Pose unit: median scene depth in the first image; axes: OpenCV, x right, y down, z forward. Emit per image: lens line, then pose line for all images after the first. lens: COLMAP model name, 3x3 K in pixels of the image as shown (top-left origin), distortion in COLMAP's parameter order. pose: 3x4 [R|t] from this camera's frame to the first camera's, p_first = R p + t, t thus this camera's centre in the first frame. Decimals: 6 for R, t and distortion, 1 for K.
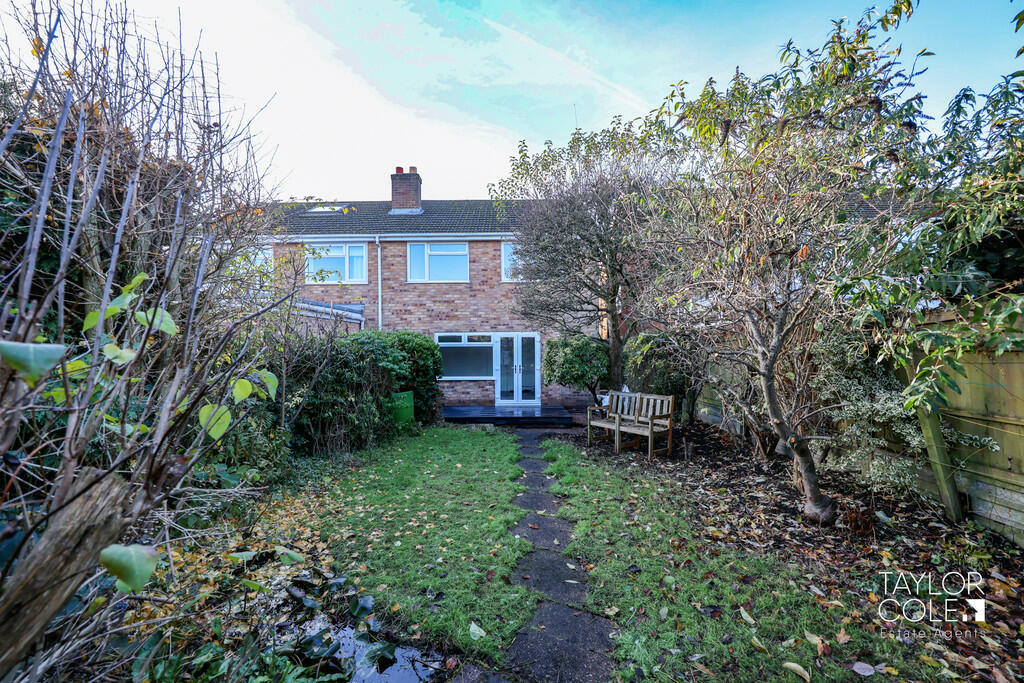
lens RADIAL K [[414.5, 0, 512.2], [0, 414.5, 340.9], [0, 0, 1]] dist [0.003739, 0.000234]
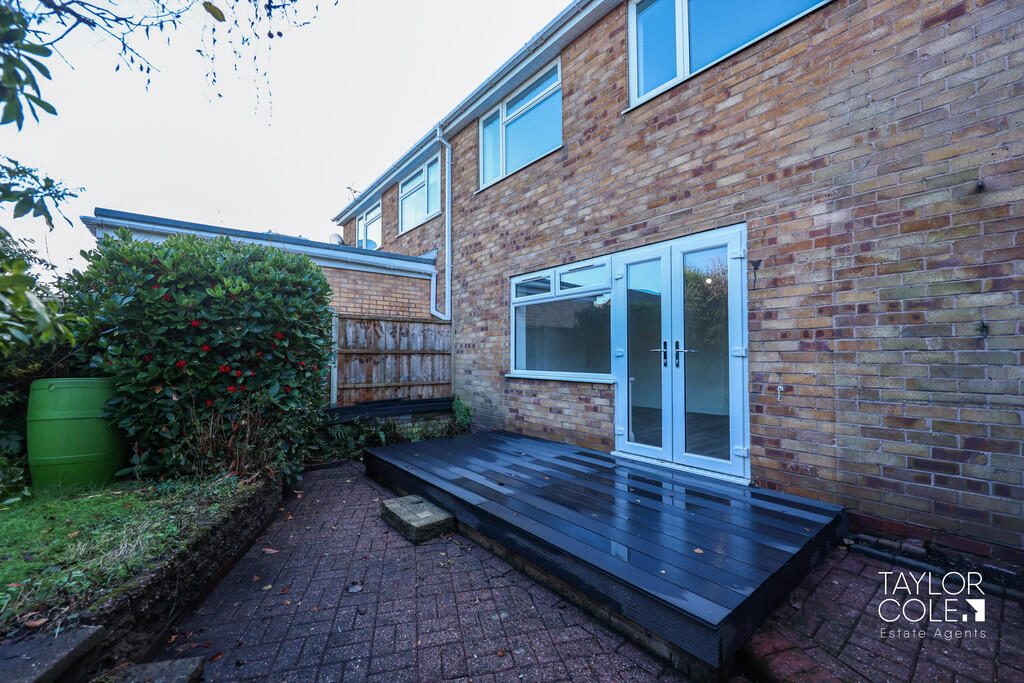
lens RADIAL K [[414.5, 0, 502.8], [0, 414.5, 343.8], [0, 0, 1]] dist [0.003739, 0.000234]
pose [[0.629394, -0.015668, -0.776928, 0.181570], [-0.006705, 0.999650, -0.025591, 0.069049], [0.777057, 0.021316, 0.629069, 0.692615]]
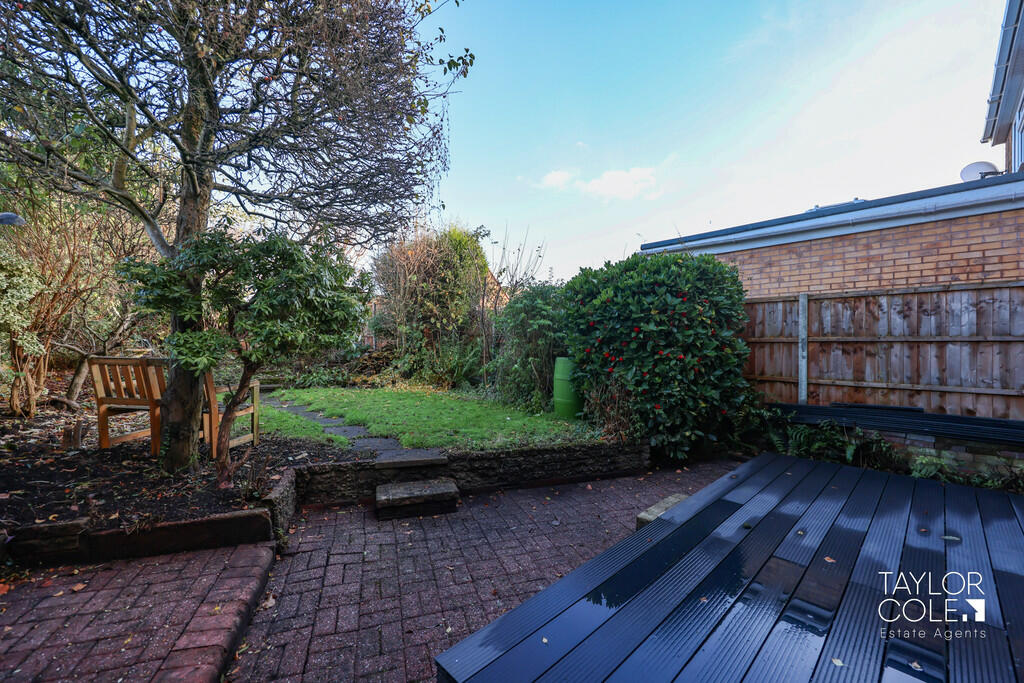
lens RADIAL K [[414.5, 0, 503.4], [0, 414.5, 345.9], [0, 0, 1]] dist [0.003739, 0.000234]
pose [[-0.716125, 0.017259, -0.697759, 0.189036], [0.006222, 0.999812, 0.018344, 0.062428], [0.697945, 0.008795, -0.716098, 0.989677]]
